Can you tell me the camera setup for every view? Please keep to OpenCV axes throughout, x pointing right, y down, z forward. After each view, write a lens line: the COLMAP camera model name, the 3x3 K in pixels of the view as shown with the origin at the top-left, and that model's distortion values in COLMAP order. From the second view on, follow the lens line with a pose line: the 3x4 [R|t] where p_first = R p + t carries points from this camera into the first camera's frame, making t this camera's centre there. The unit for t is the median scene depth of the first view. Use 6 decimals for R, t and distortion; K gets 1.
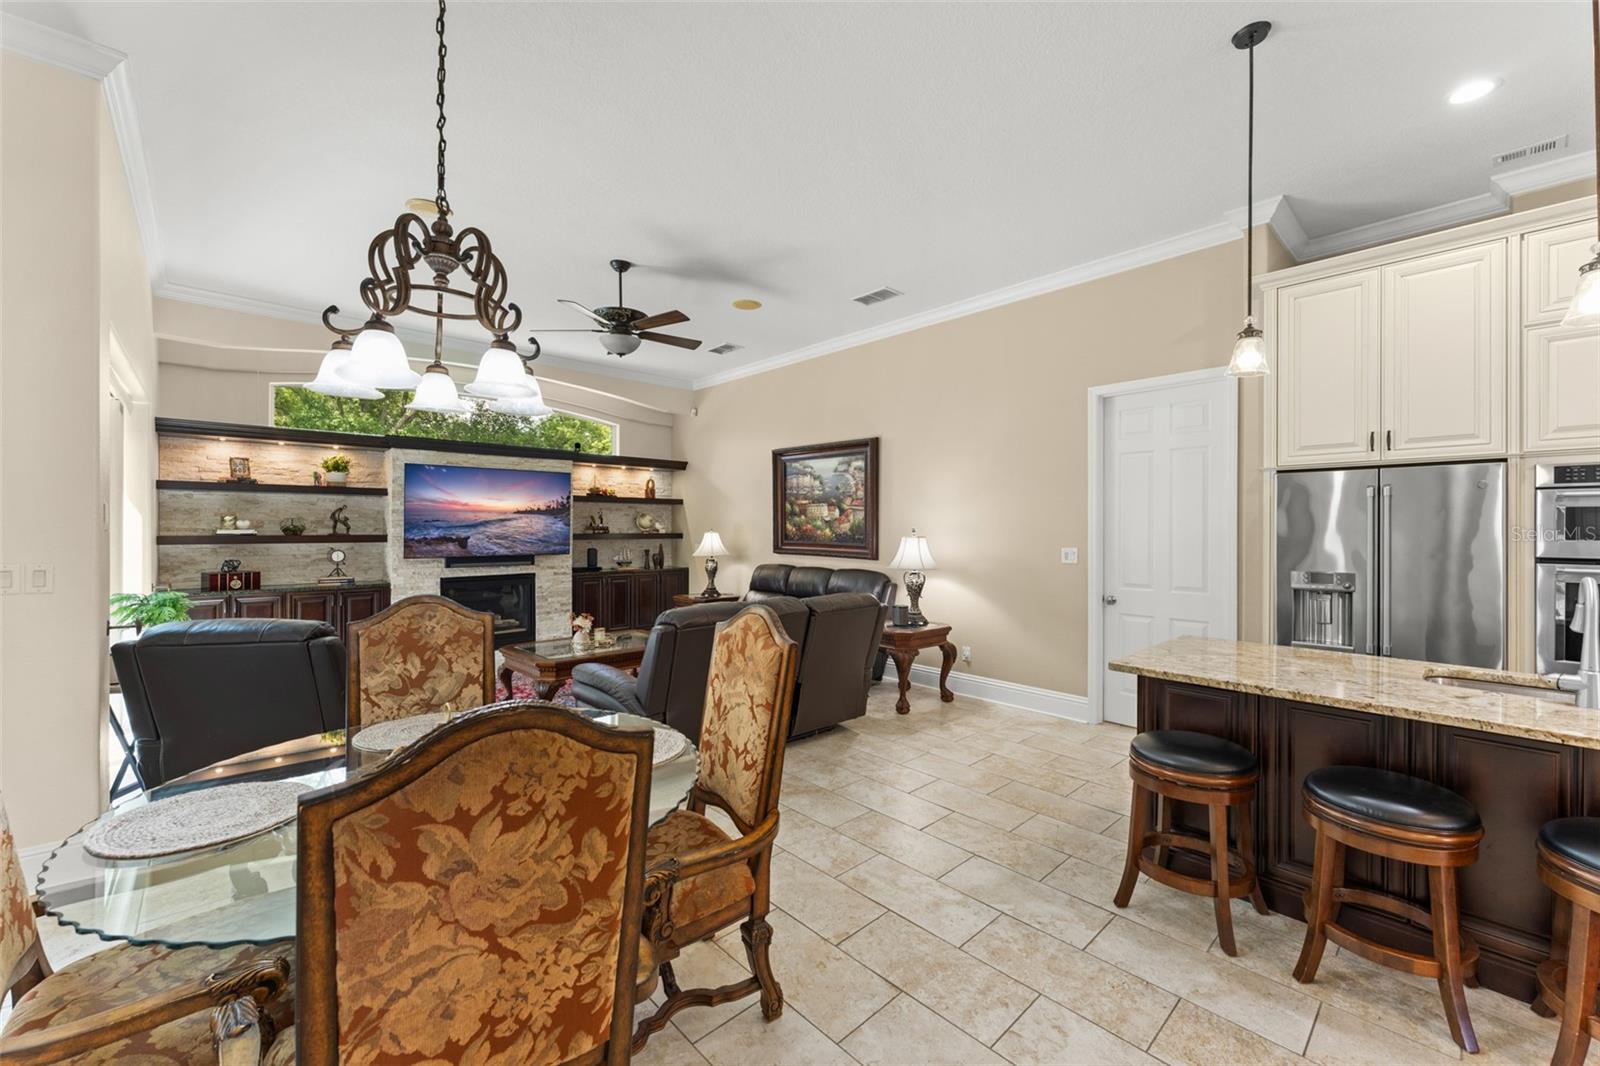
lens RADIAL K [[633.6, 0, 793.2], [0, 633.6, 528.9], [0, 0, 1]] dist [-0.000350, -0.000285]
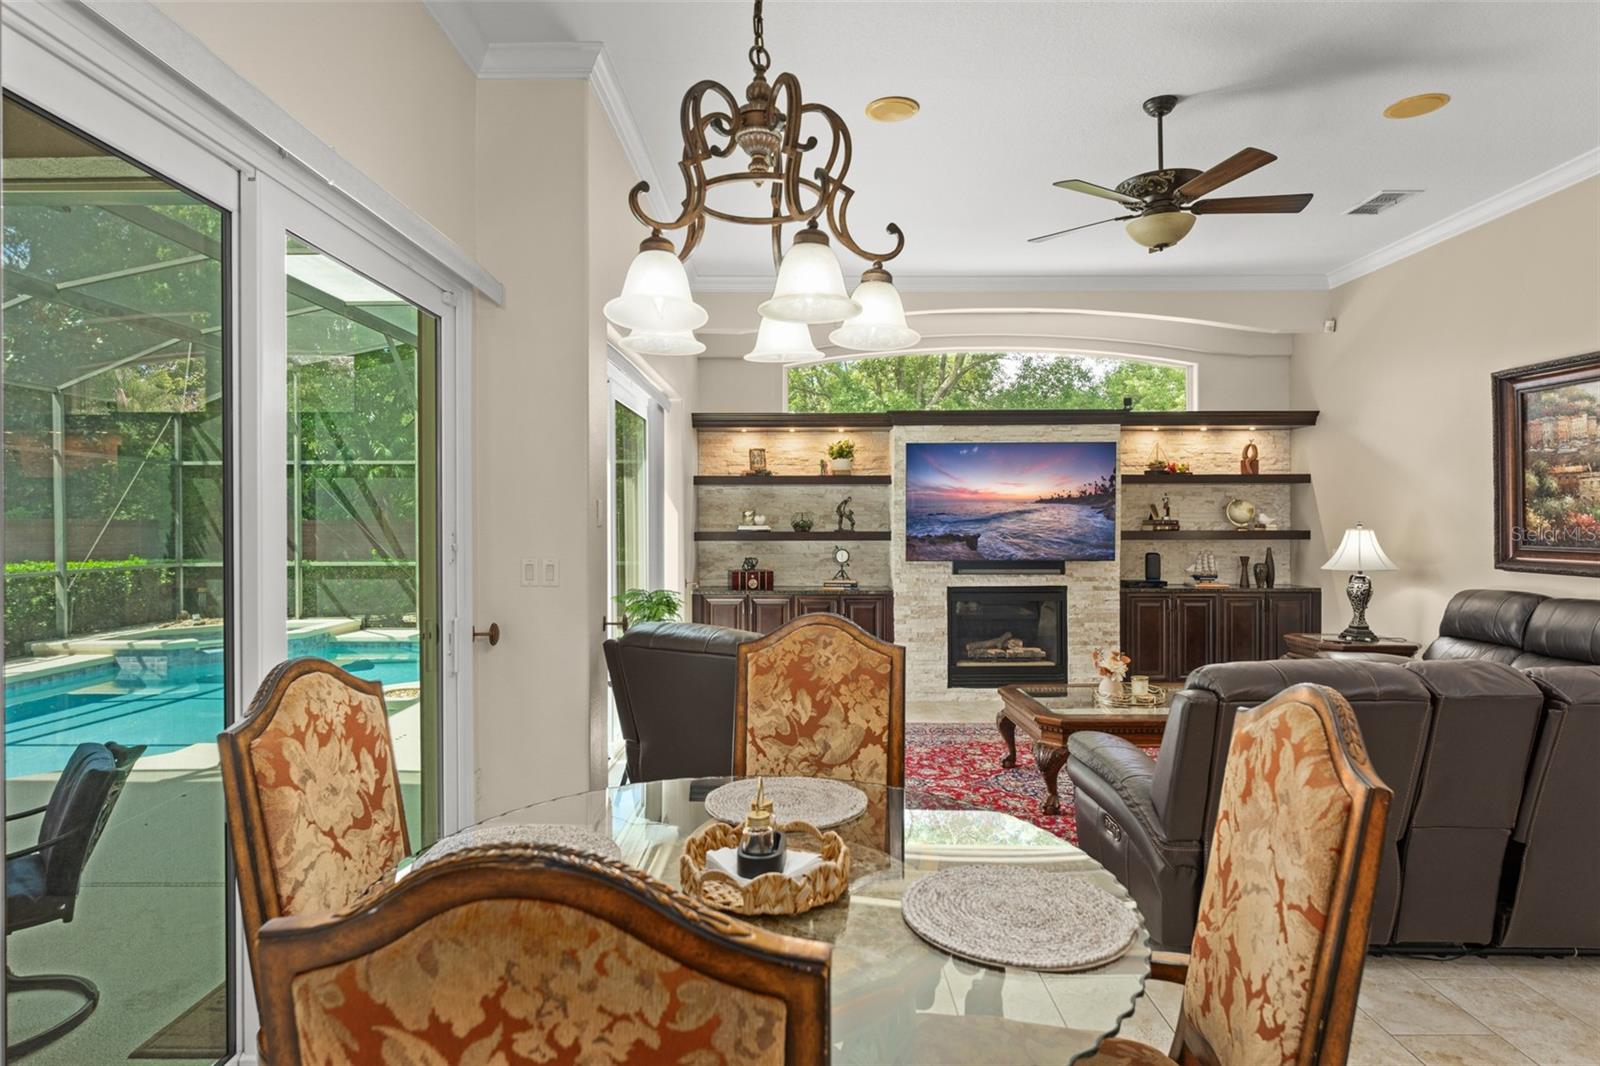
lens RADIAL K [[864.4, 0, 796.9], [0, 864.4, 525.6], [0, 0, 1]] dist [0.001458, -0.003209]
pose [[0.734186, -0.000908, -0.678948, 0.036646], [0.002170, 0.999997, 0.001009, 0.000083], [0.678945, -0.002215, 0.734186, 0.100475]]
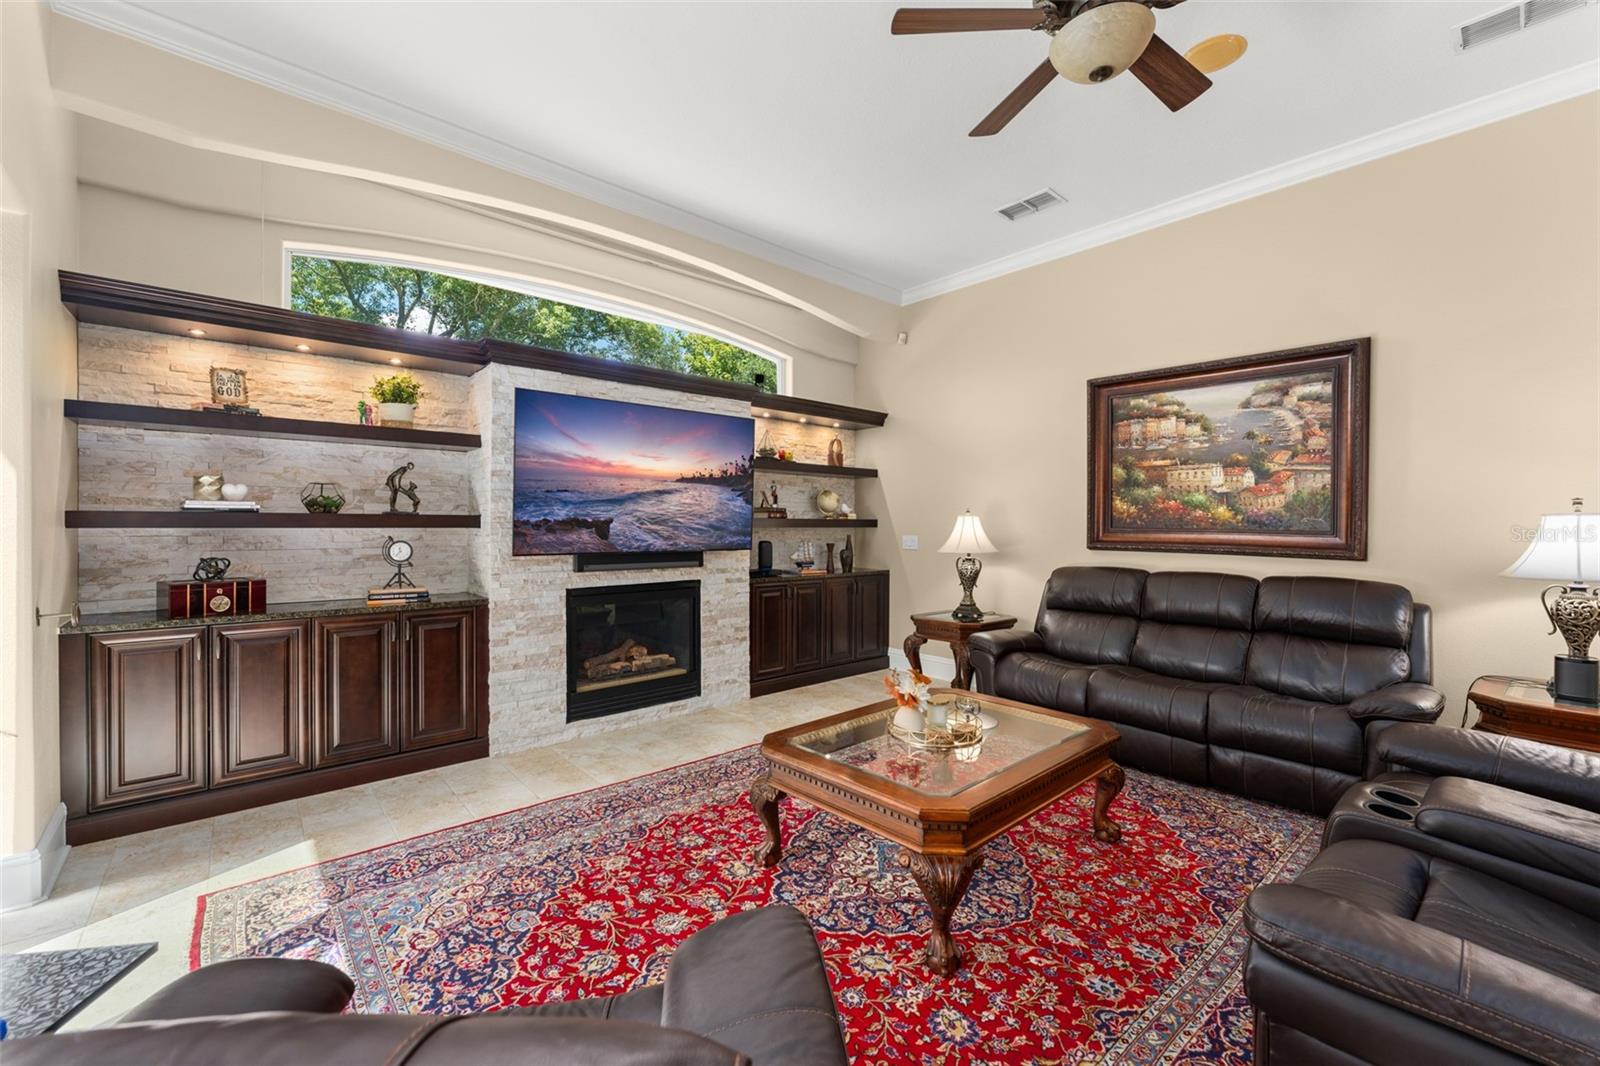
lens RADIAL K [[633.6, 0, 773.7], [0, 633.6, 527.4], [0, 0, 1]] dist [-0.000350, -0.000285]
pose [[0.999665, 0.001903, -0.025800, -0.393701], [-0.001886, 0.999998, 0.000669, 0.021840], [0.025801, -0.000620, 0.999667, 0.469965]]
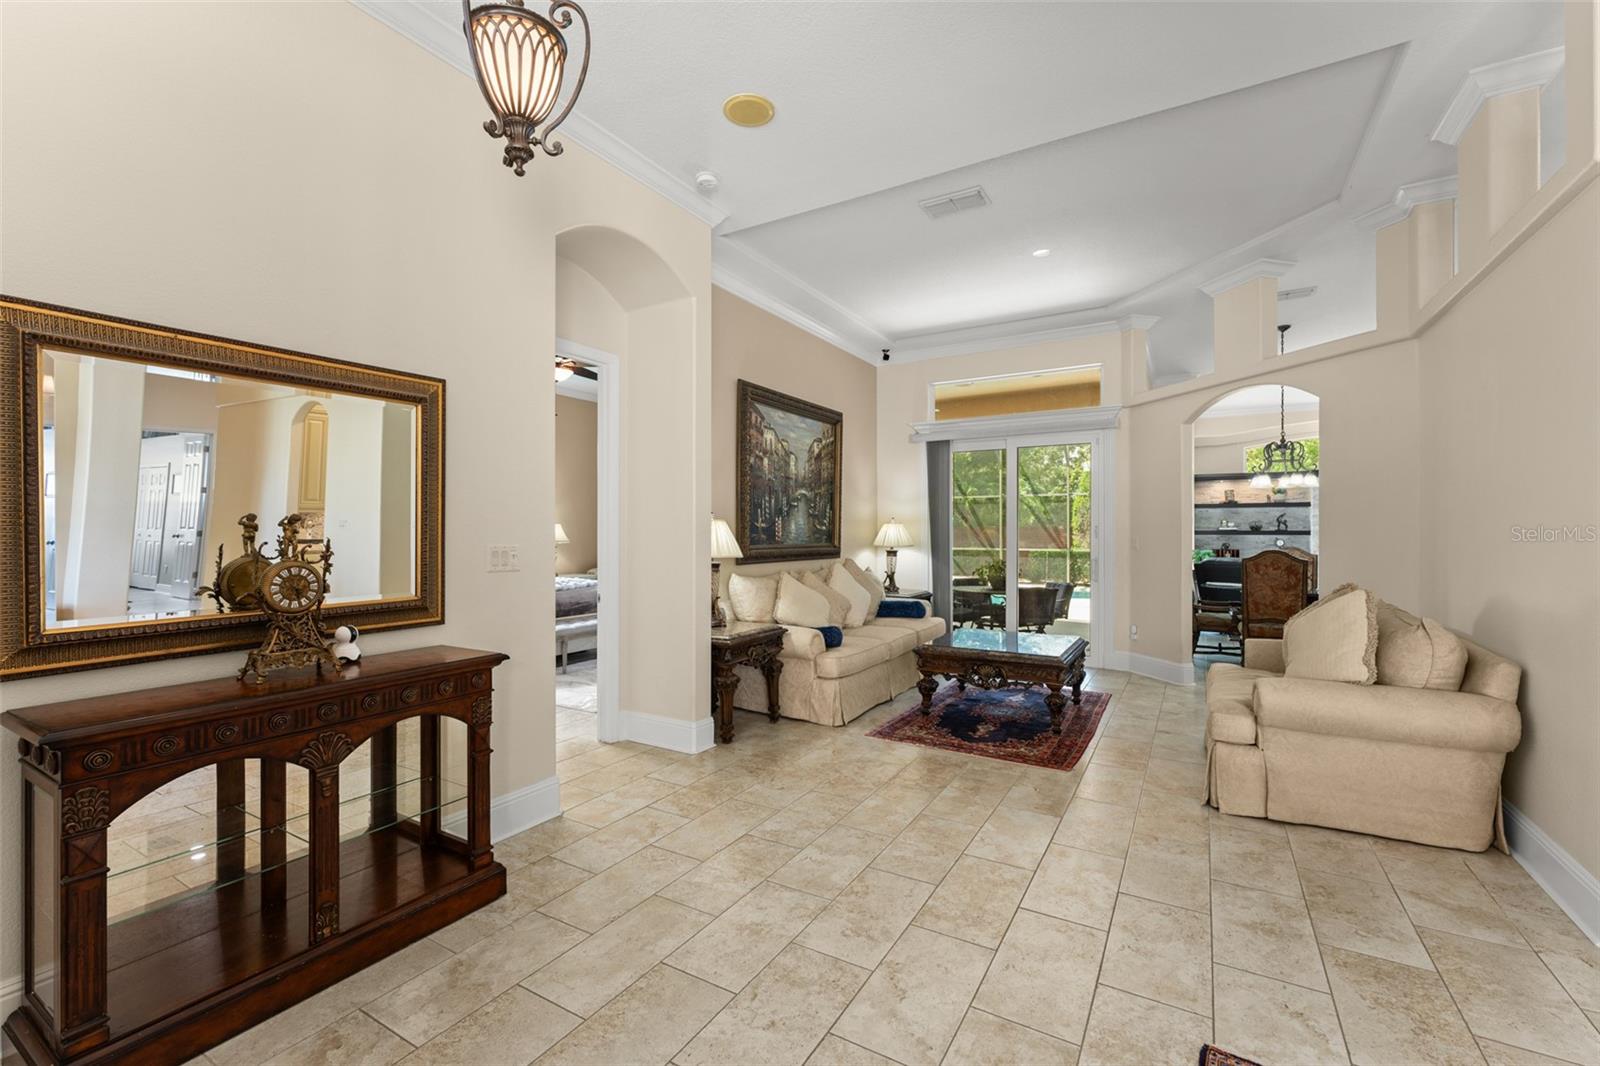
lens RADIAL K [[672.3, 0, 802.0], [0, 672.3, 530.3], [0, 0, 1]] dist [0.014116, -0.000601]
pose [[0.289755, -0.004307, -0.957091, 0.733753], [-0.000280, 0.999989, -0.004584, 0.019680], [0.957101, 0.001597, 0.289751, -0.860270]]
